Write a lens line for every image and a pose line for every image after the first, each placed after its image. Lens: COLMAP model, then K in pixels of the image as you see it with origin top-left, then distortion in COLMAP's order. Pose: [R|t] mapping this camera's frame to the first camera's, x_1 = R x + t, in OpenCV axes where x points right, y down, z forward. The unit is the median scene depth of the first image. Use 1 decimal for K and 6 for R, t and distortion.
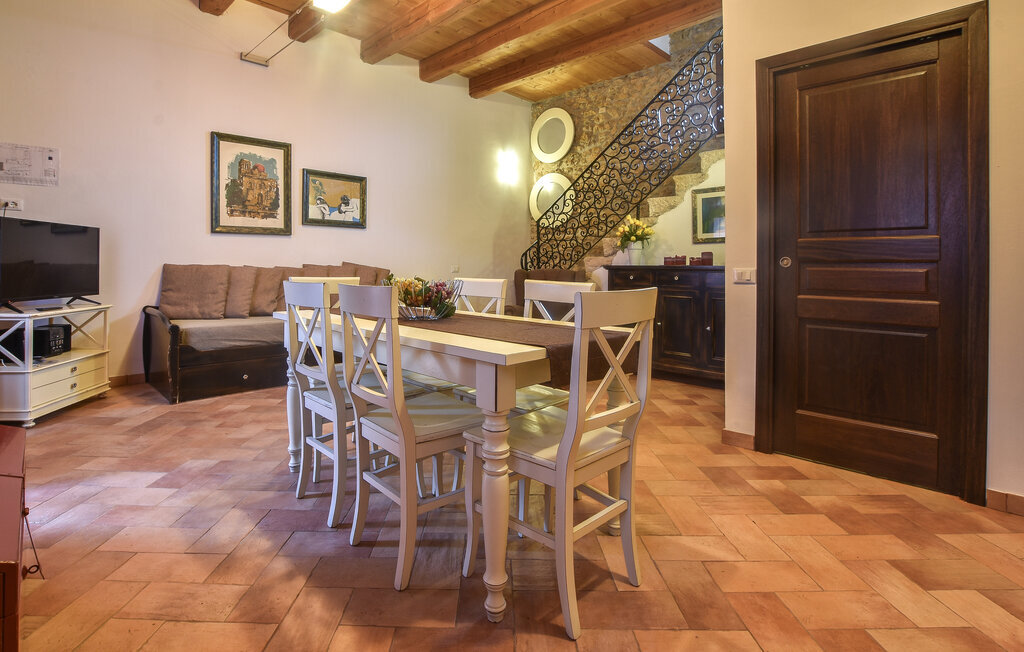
lens RADIAL K [[492.6, 0, 515.4], [0, 492.6, 255.9], [0, 0, 1]] dist [-0.018861, 0.001147]
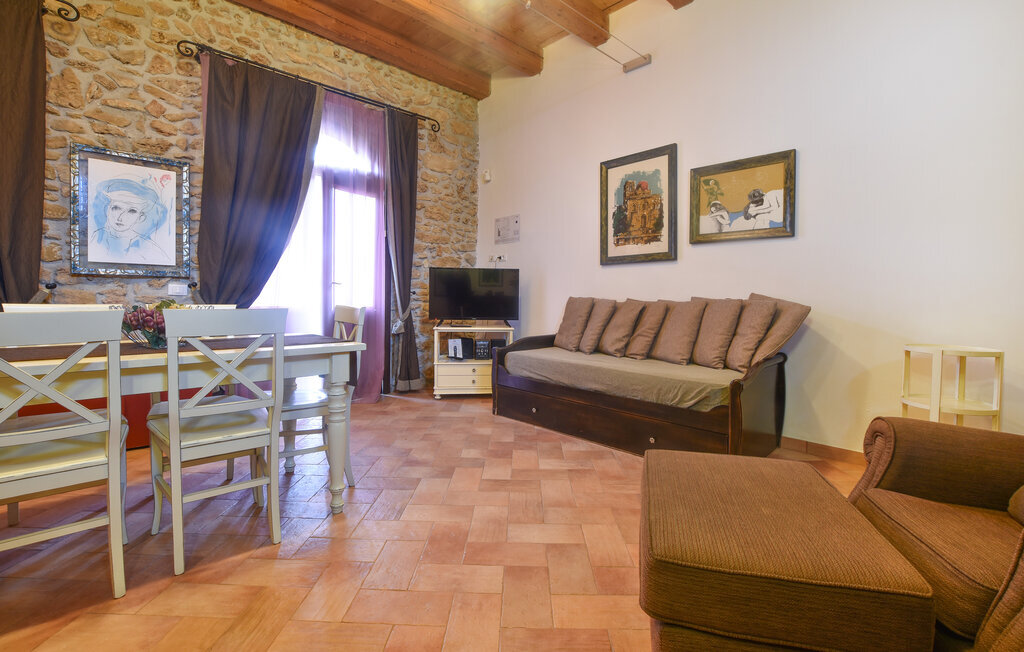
lens RADIAL K [[467.8, 0, 509.3], [0, 467.8, 303.8], [0, 0, 1]] dist [-0.022290, 0.000203]
pose [[-0.046652, 0.005543, -0.998896, 0.301833], [0.007801, 0.999956, 0.005184, 0.022098], [0.998881, -0.007551, -0.046693, 0.776209]]
